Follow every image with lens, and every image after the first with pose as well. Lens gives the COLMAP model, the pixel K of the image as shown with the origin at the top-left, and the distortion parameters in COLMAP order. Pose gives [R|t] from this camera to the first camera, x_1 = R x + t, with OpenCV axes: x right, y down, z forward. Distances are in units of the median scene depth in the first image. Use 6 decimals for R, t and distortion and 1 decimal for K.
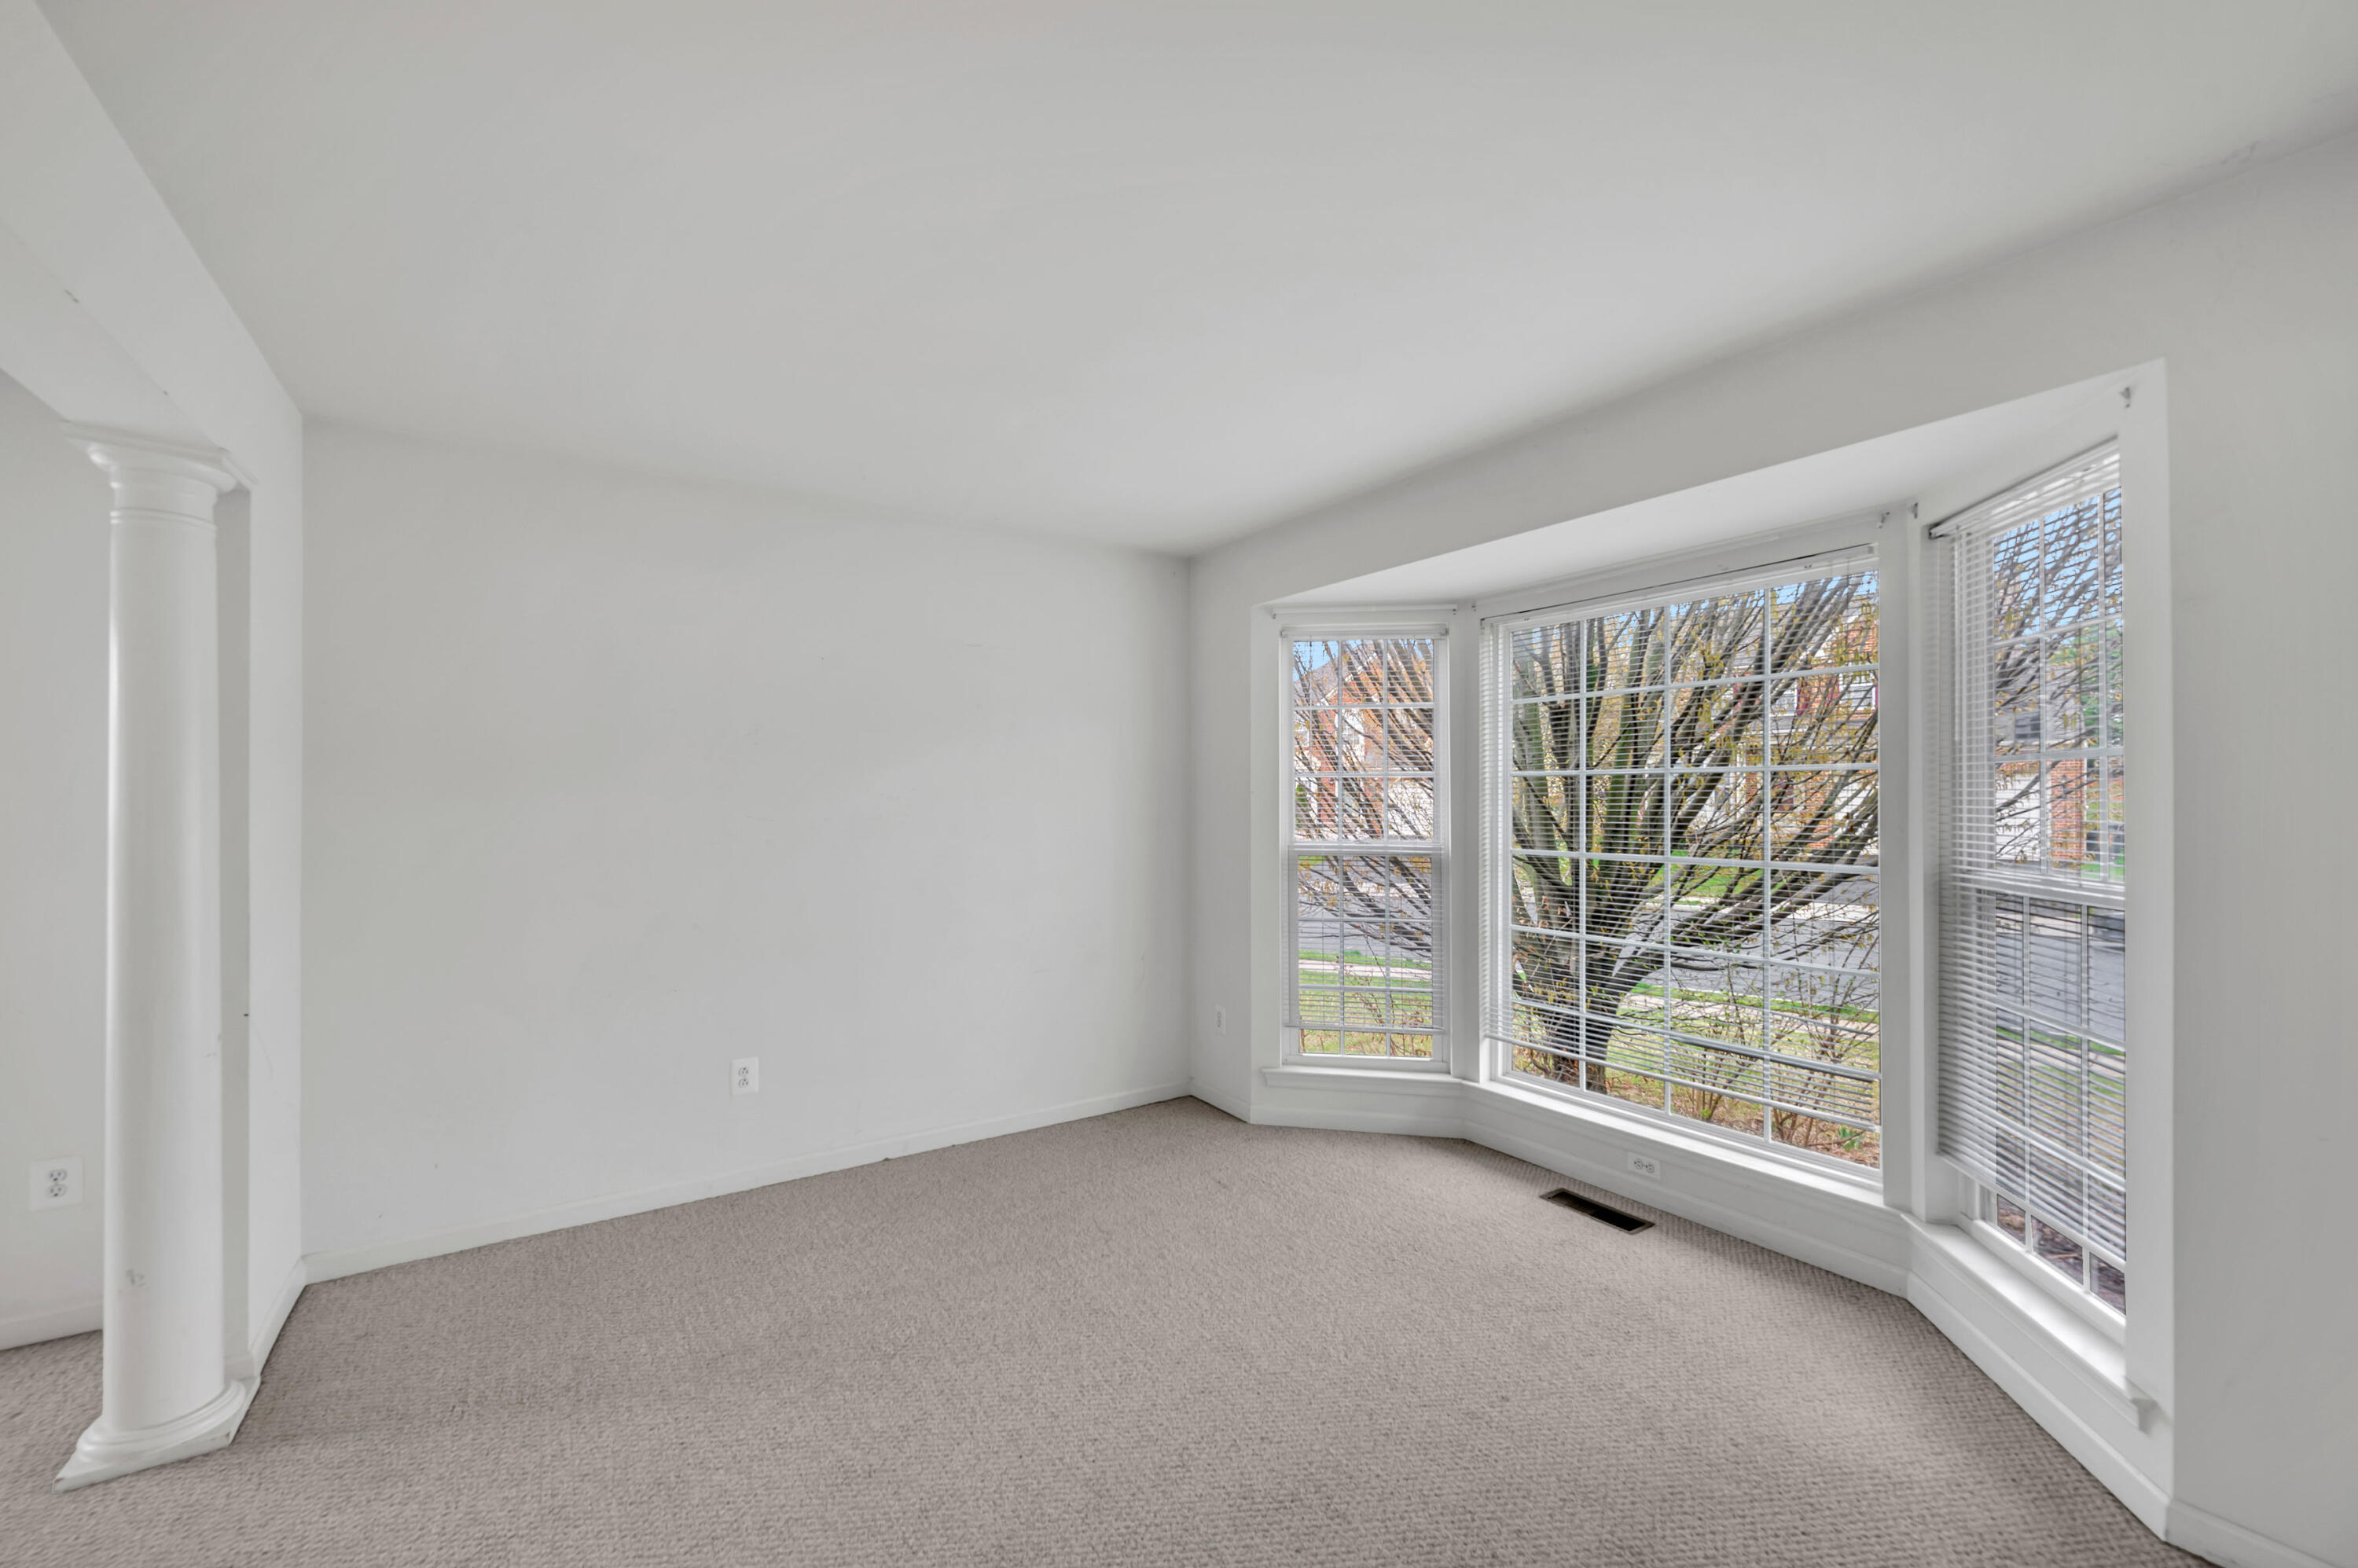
lens RADIAL K [[930.1, 0, 1175.3], [0, 930.1, 774.0], [0, 0, 1]] dist [0.000004, -0.000009]
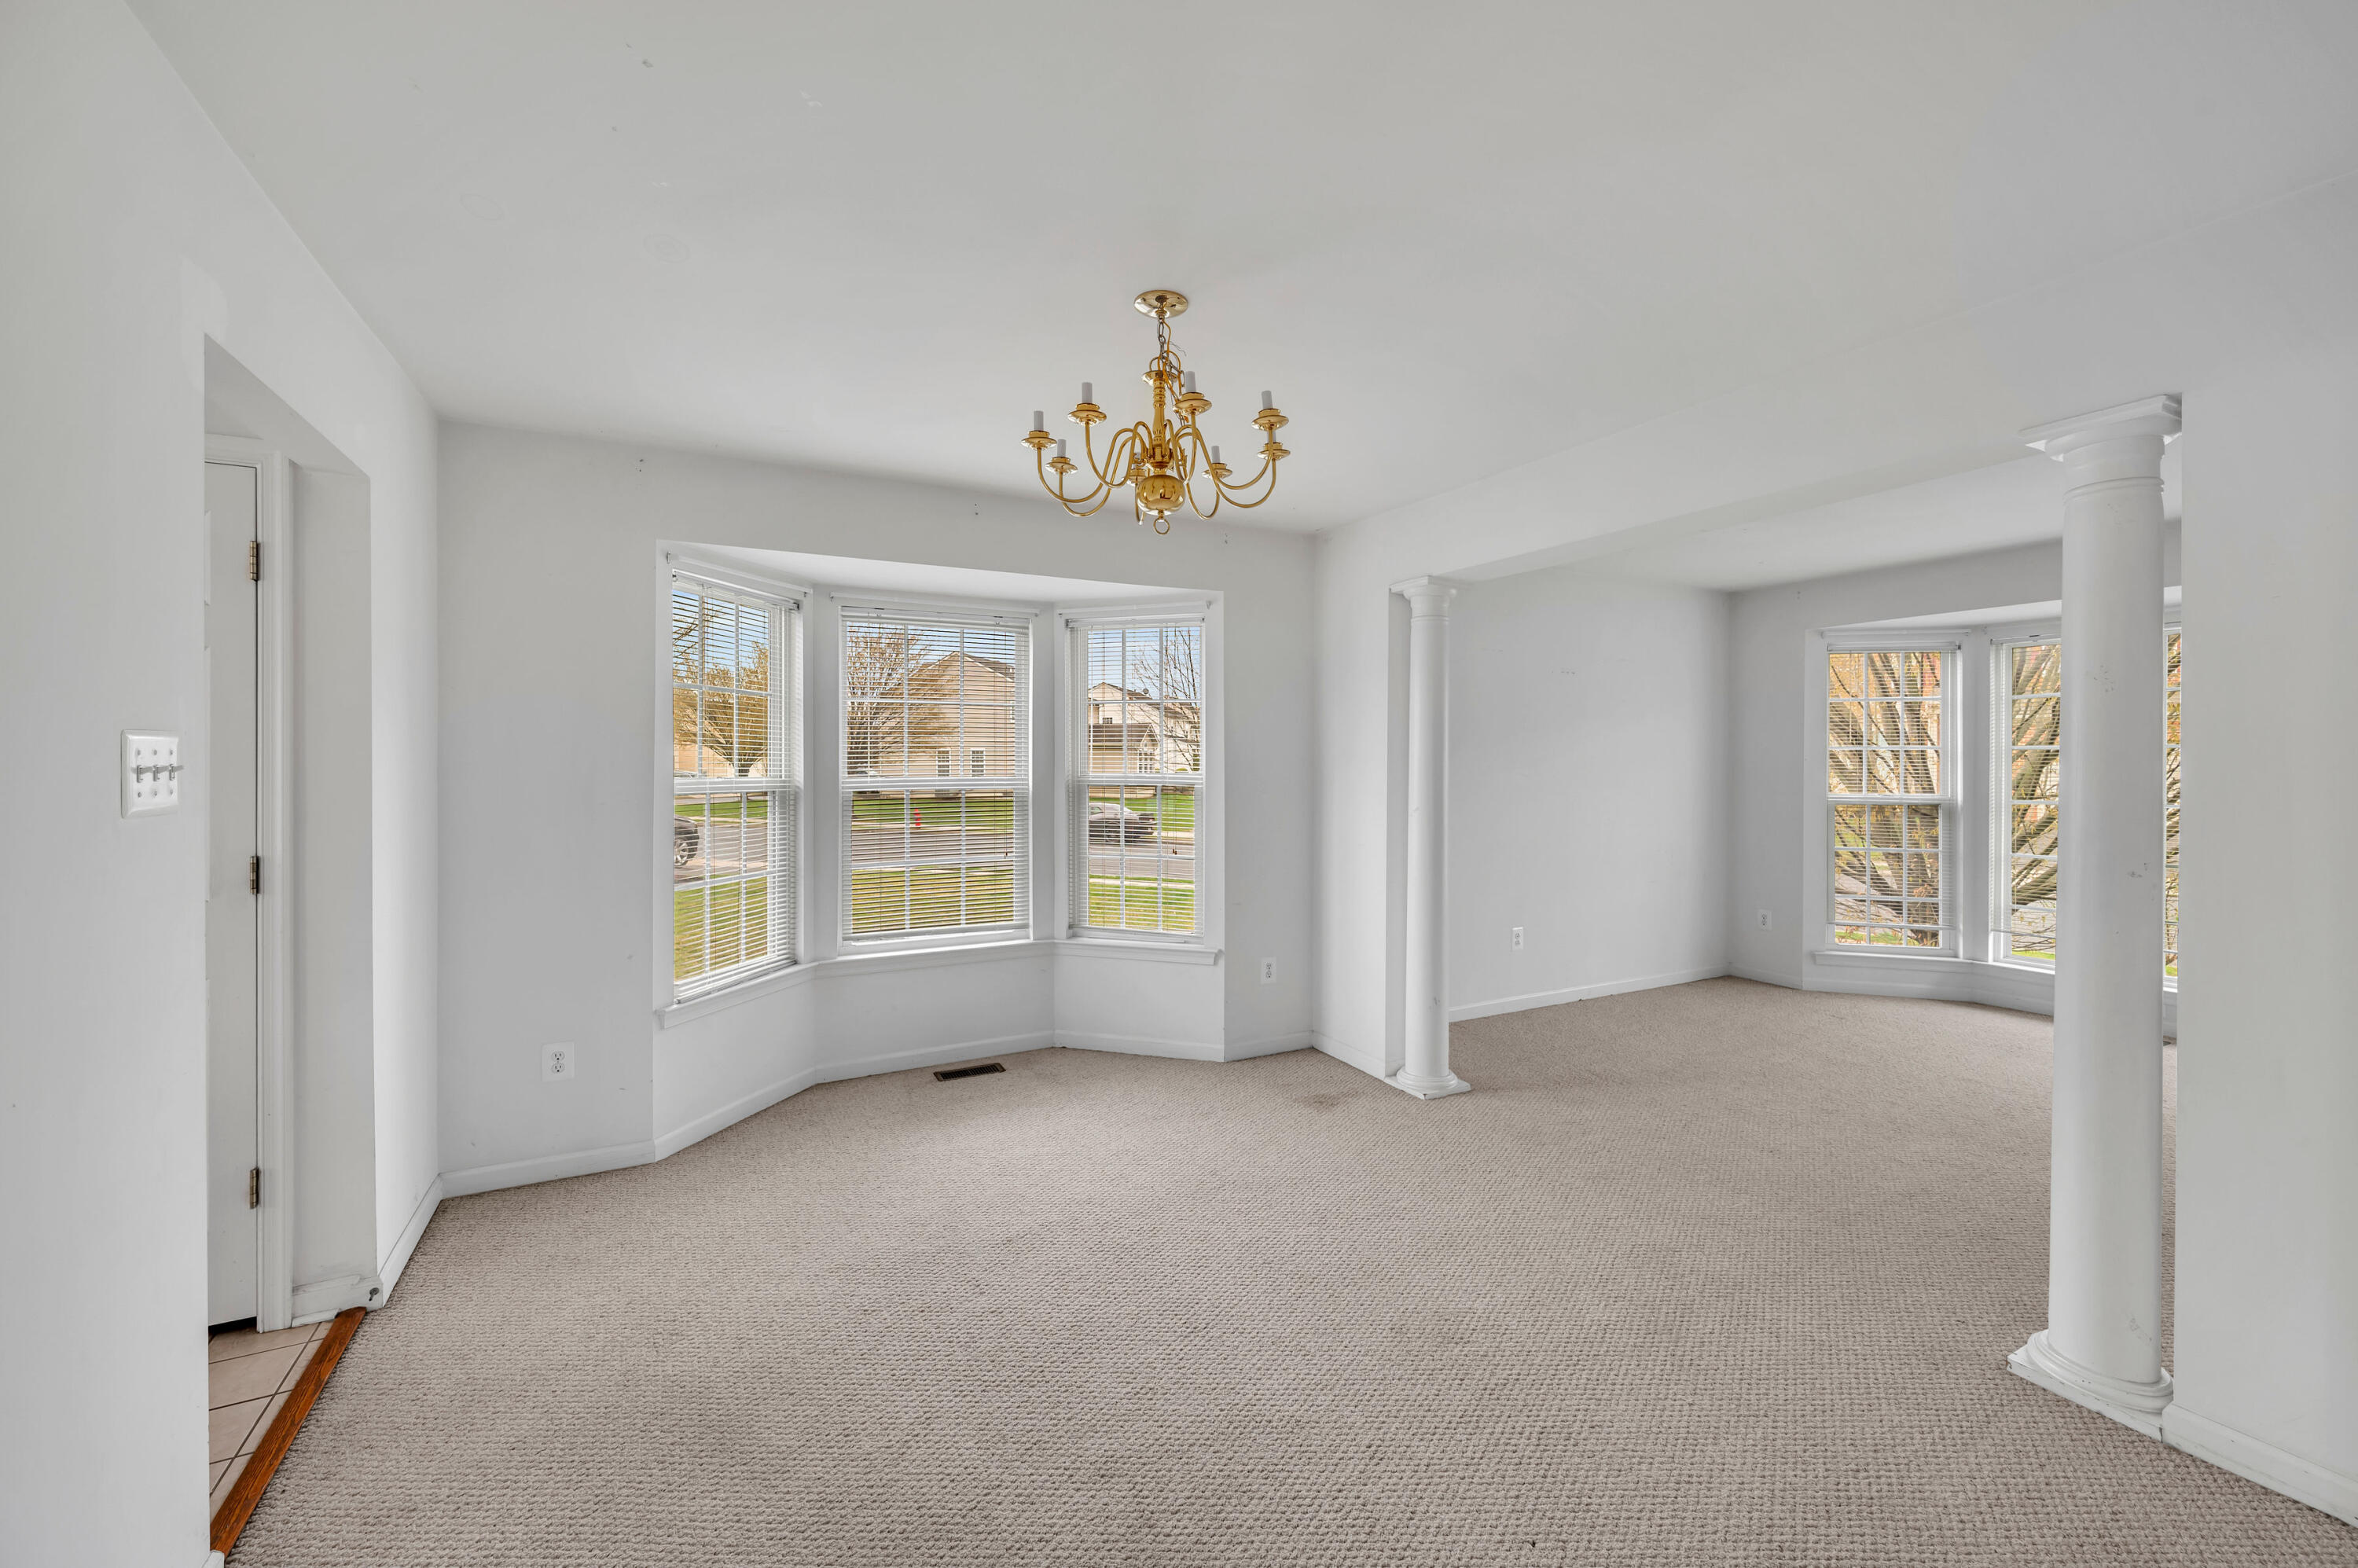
lens RADIAL K [[930.1, 0, 1175.3], [0, 930.1, 774.0], [0, 0, 1]] dist [0.000004, -0.000009]
pose [[0.996600, 0.009779, -0.081809, -0.821300], [-0.006554, 0.999194, 0.039601, -0.011134], [0.082130, -0.038931, 0.995861, -0.542274]]
